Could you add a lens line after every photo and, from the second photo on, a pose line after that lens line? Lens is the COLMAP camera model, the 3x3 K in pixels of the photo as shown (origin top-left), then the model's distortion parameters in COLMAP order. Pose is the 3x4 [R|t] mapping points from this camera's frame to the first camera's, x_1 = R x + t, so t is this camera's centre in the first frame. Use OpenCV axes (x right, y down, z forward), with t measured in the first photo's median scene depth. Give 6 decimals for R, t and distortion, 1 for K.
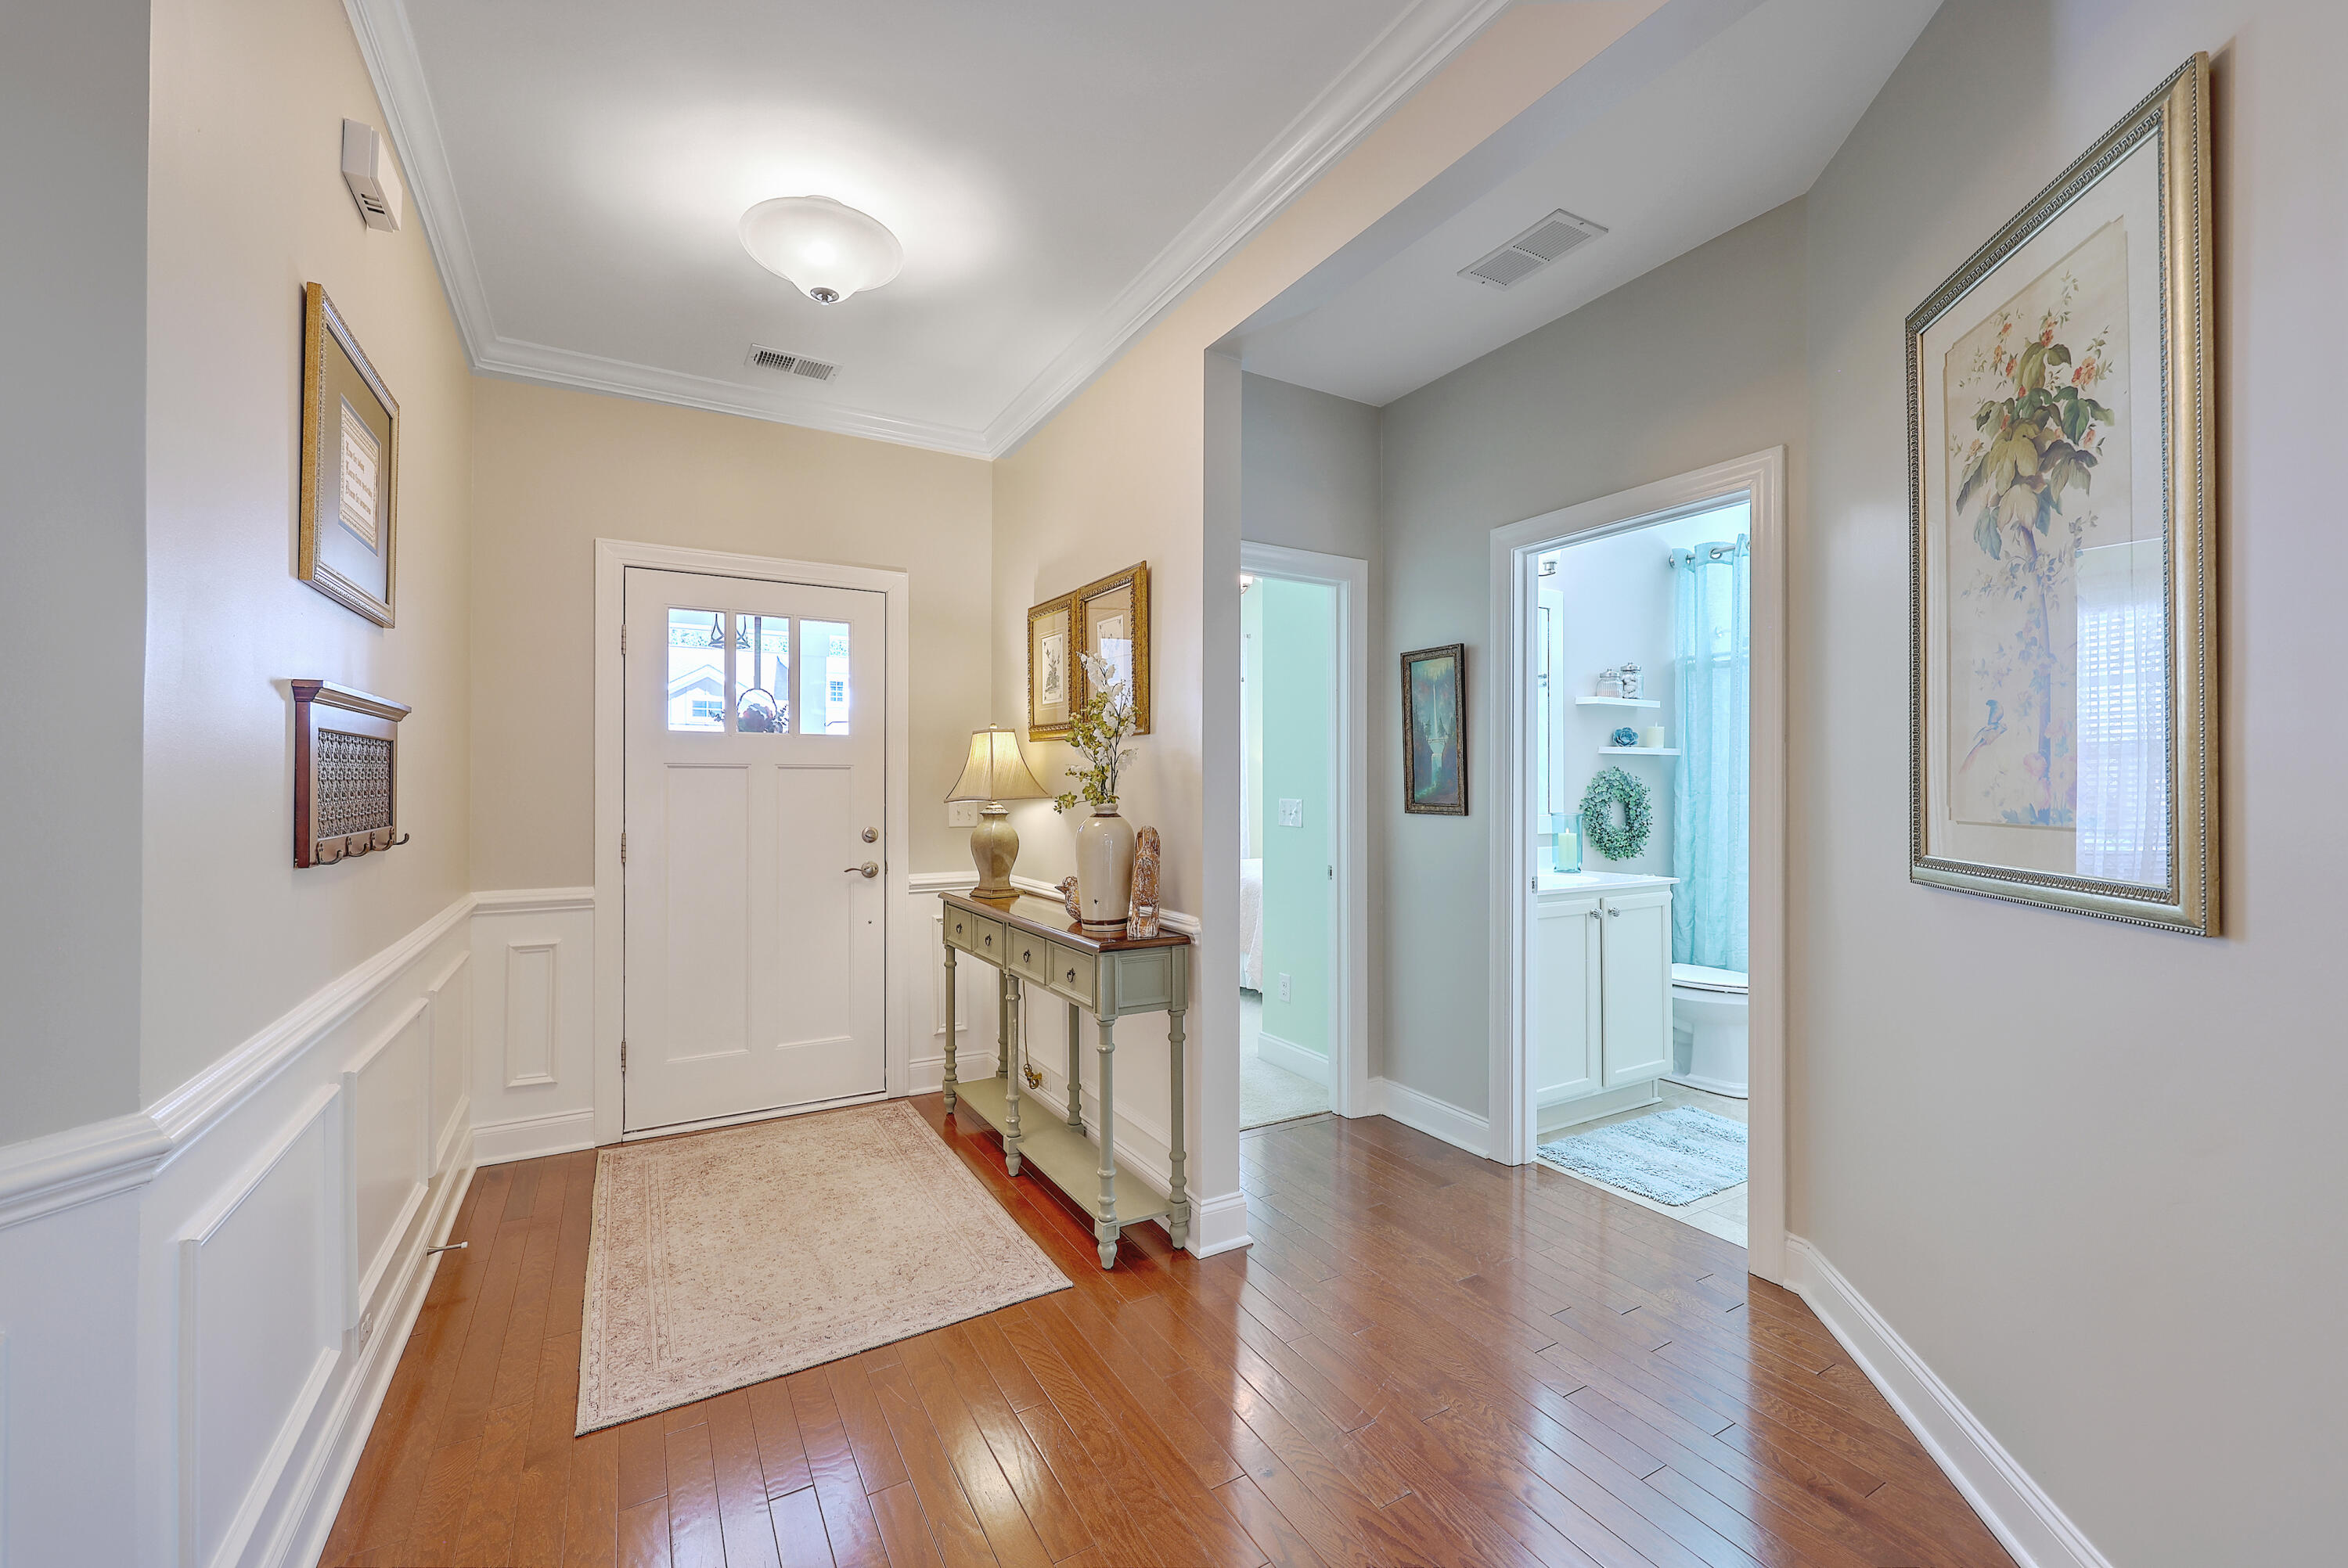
lens RADIAL K [[952.5, 0, 1187.4], [0, 952.5, 780.4], [0, 0, 1]] dist [-0.000956, -0.000295]
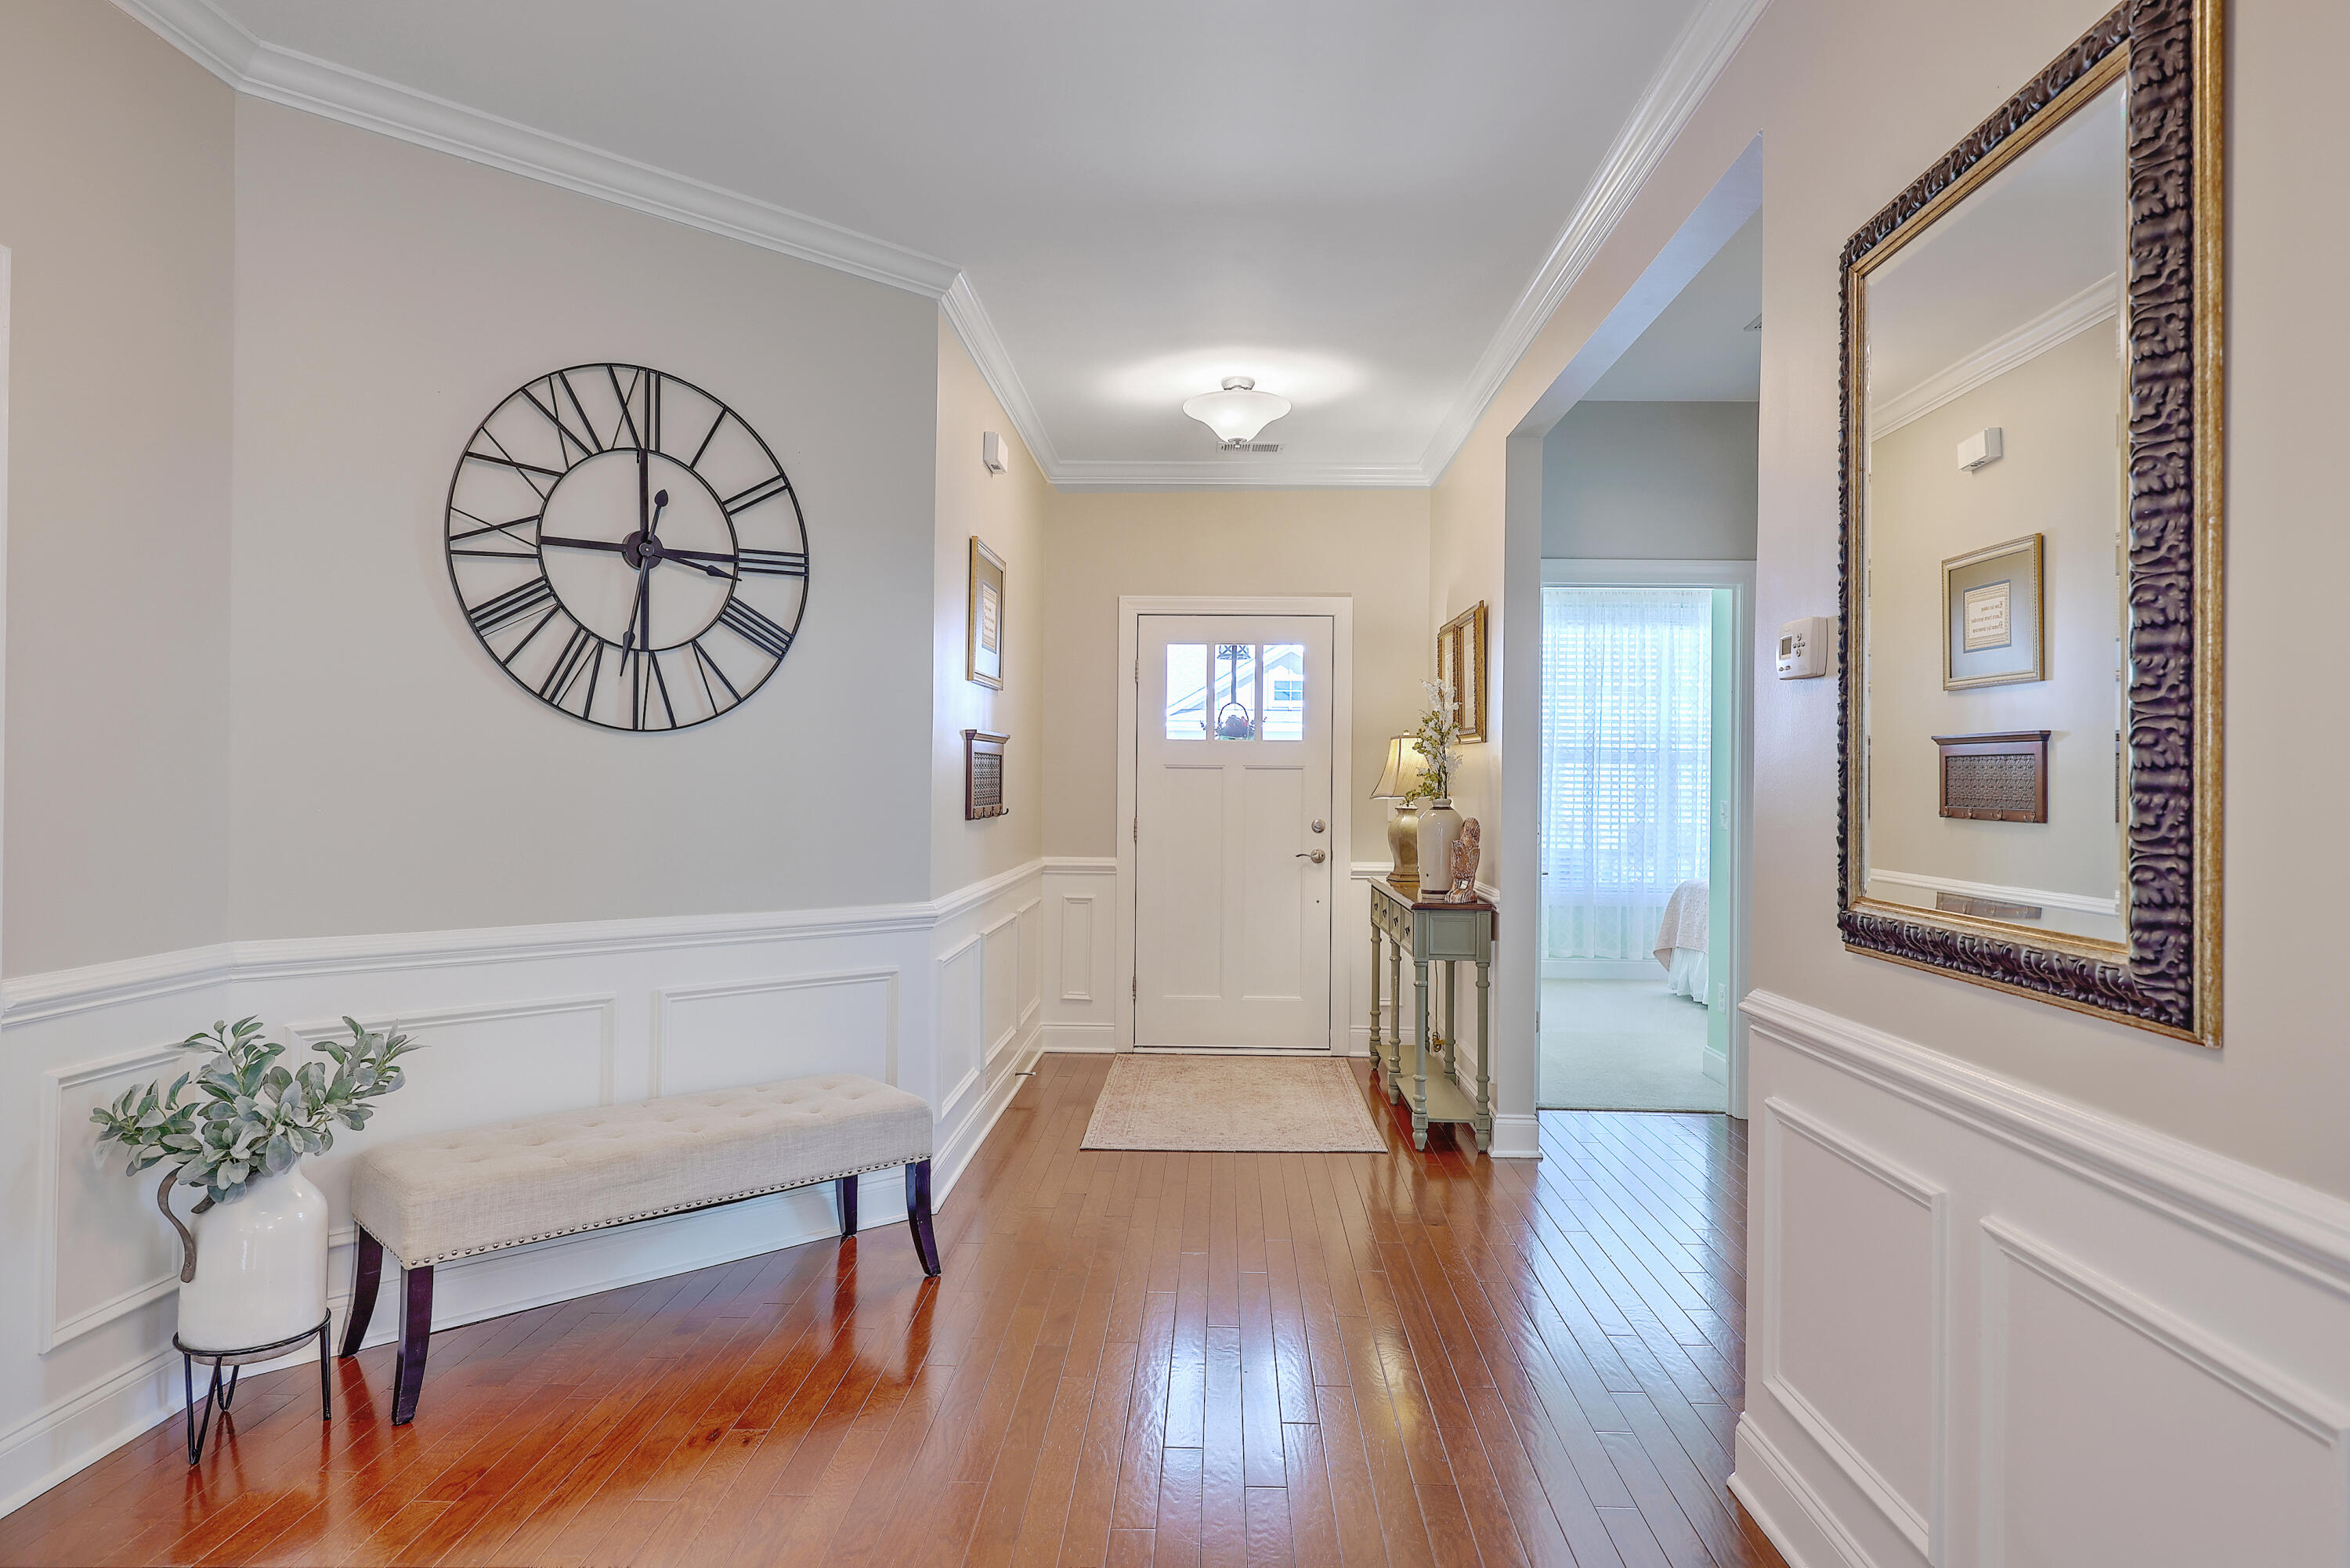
lens RADIAL K [[1374.3, 0, 1172.0], [0, 1374.3, 780.4], [0, 0, 1]] dist [0.003812, 0.000358]
pose [[0.845174, 0.006997, -0.534445, 0.526182], [-0.006822, 0.999974, 0.002304, -0.001757], [0.534447, 0.001699, 0.845200, -0.653257]]
